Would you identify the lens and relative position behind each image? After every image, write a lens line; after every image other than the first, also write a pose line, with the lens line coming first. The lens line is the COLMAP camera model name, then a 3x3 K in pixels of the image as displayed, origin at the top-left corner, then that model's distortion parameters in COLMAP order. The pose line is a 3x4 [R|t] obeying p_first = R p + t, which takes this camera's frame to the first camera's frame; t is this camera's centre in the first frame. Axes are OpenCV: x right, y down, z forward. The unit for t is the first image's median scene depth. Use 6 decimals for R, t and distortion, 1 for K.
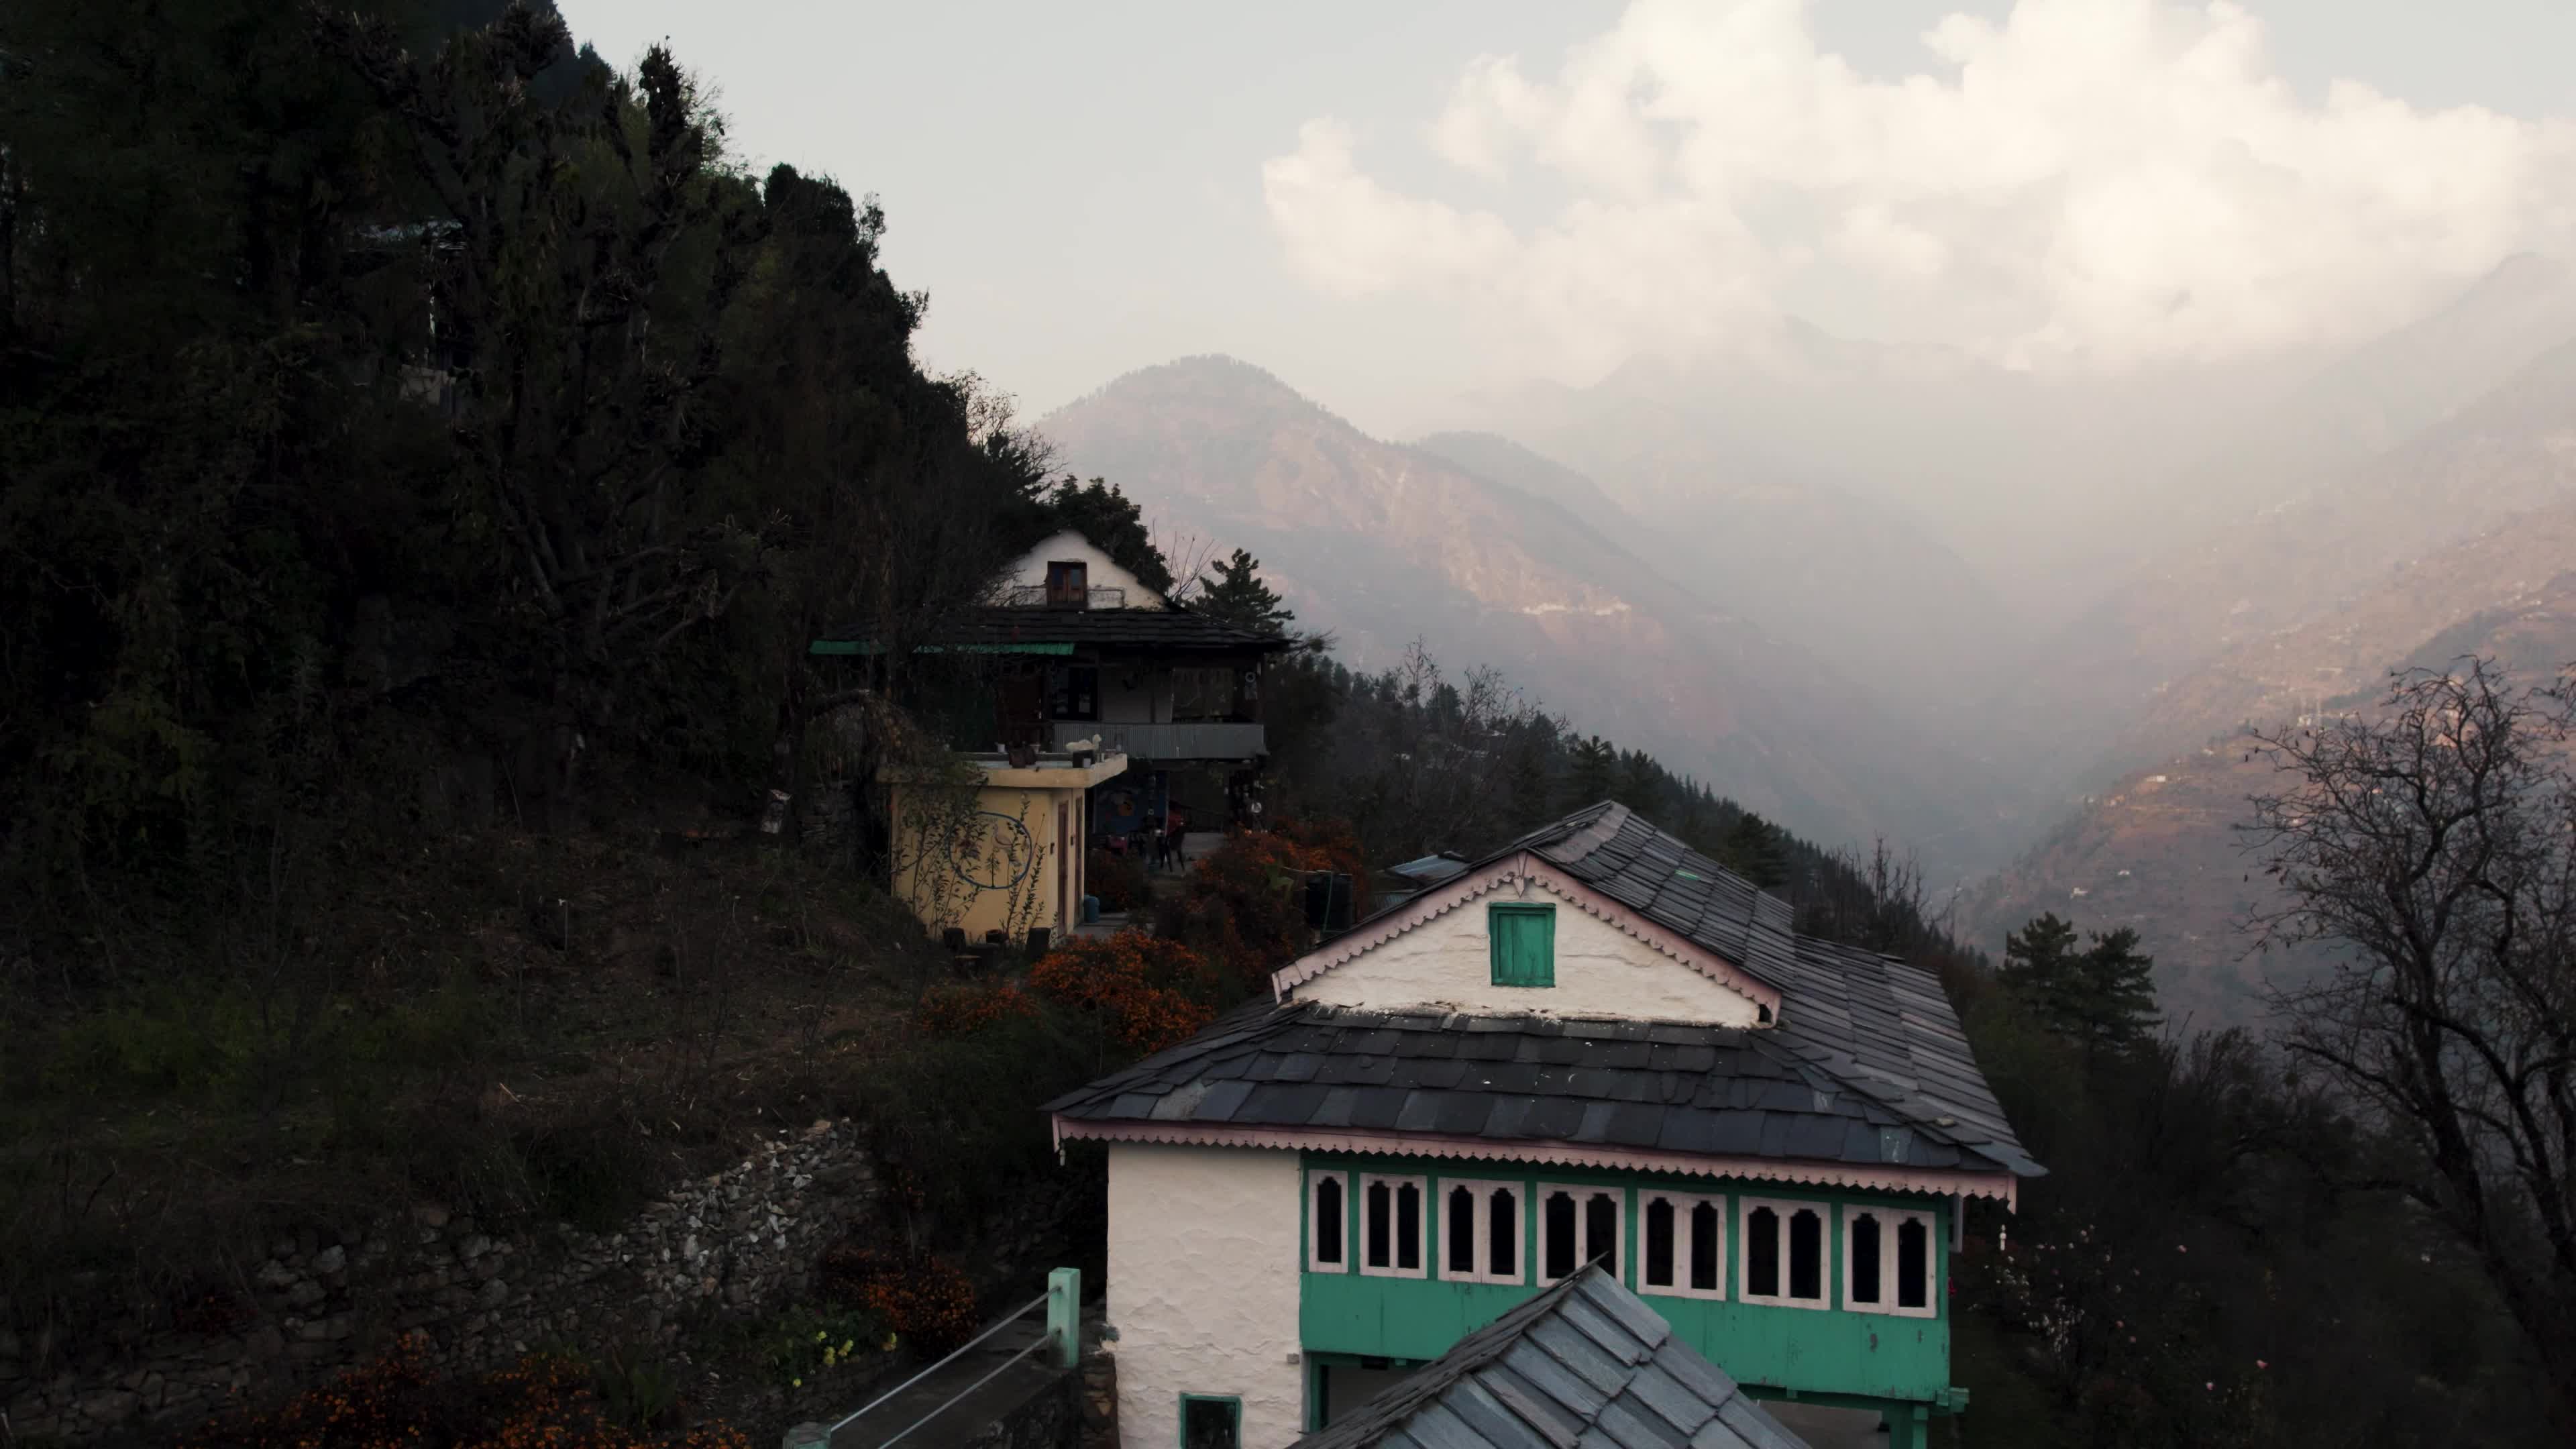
lens RADIAL K [[2343.9, 0, 1290.6], [0, 2343.9, 728.8], [0, 0, 1]] dist [-0.049378, -0.008265]
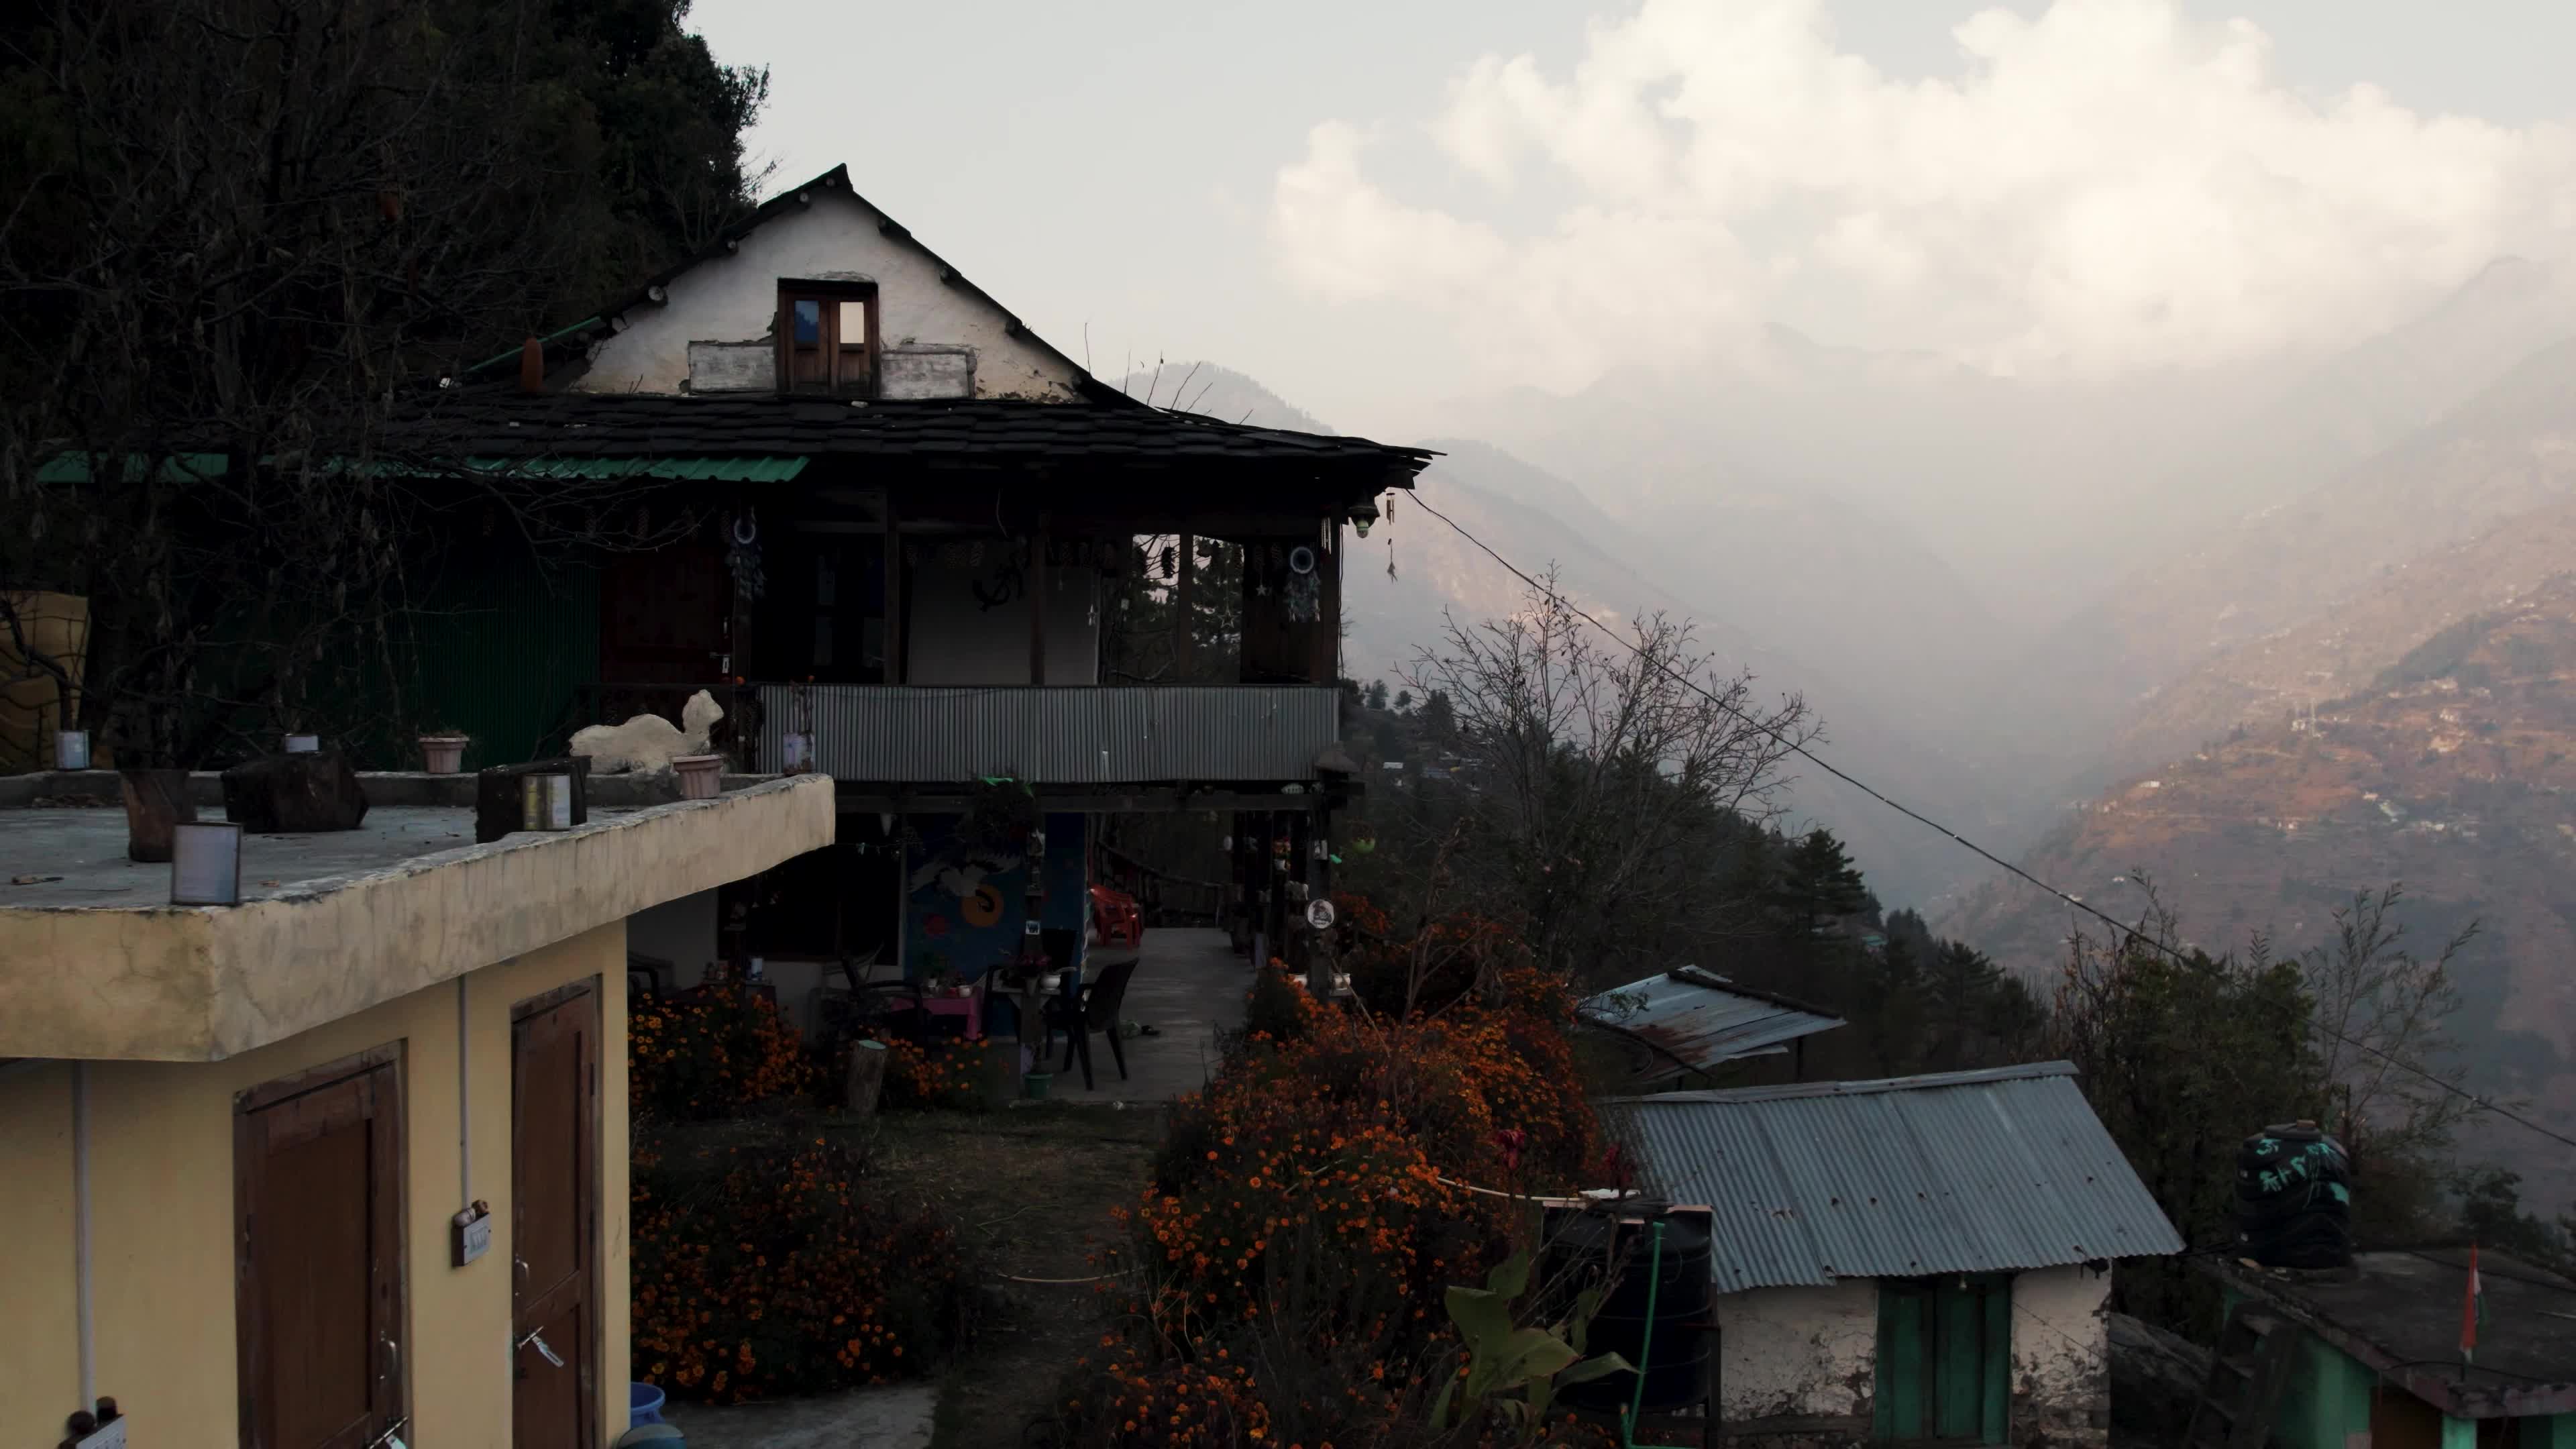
lens RADIAL K [[2343.9, 0, 1290.6], [0, 2343.9, 728.8], [0, 0, 1]] dist [-0.049378, -0.008265]
pose [[0.999973, -0.006183, -0.003957, -0.016821], [0.006166, 0.999972, -0.004255, 0.005972], [0.003983, 0.004230, 0.999983, 0.608788]]
